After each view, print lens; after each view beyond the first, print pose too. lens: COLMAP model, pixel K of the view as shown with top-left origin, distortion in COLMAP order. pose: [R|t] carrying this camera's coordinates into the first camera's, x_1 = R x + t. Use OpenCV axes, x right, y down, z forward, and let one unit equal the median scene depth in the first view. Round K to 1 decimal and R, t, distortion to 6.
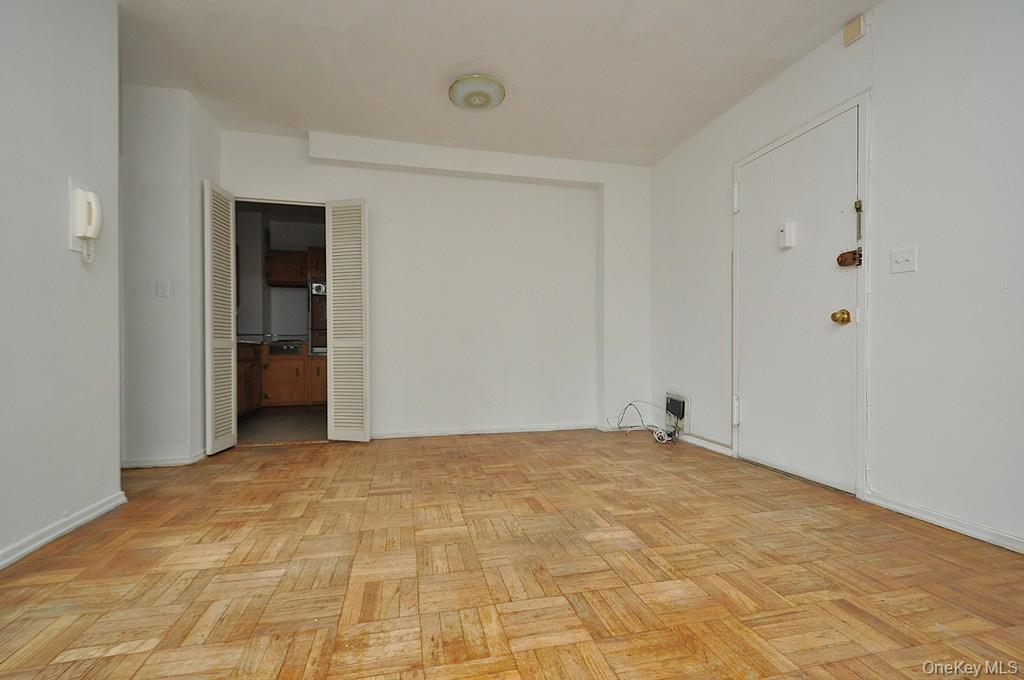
lens RADIAL K [[449.8, 0, 510.5], [0, 449.8, 349.8], [0, 0, 1]] dist [0.009582, -0.006732]
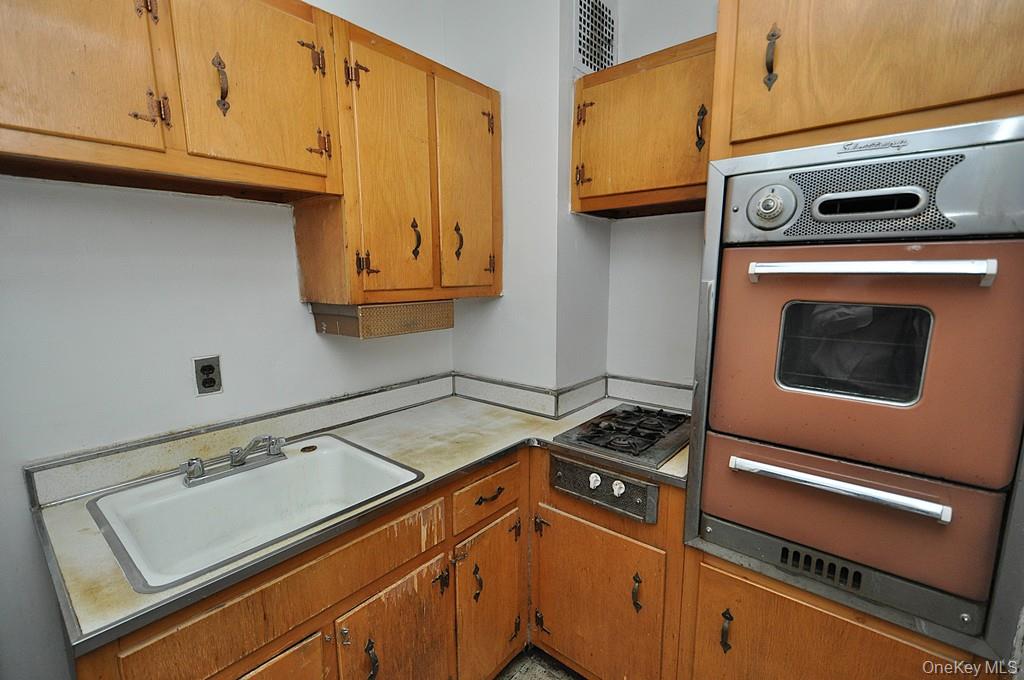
lens RADIAL K [[449.8, 0, 510.5], [0, 449.8, 349.8], [0, 0, 1]] dist [0.009582, -0.006732]
pose [[0.588758, 0.133309, -0.797241, -0.816291], [-0.002550, 0.986608, 0.163091, -0.266444], [0.808305, -0.093988, 0.581213, 1.963943]]
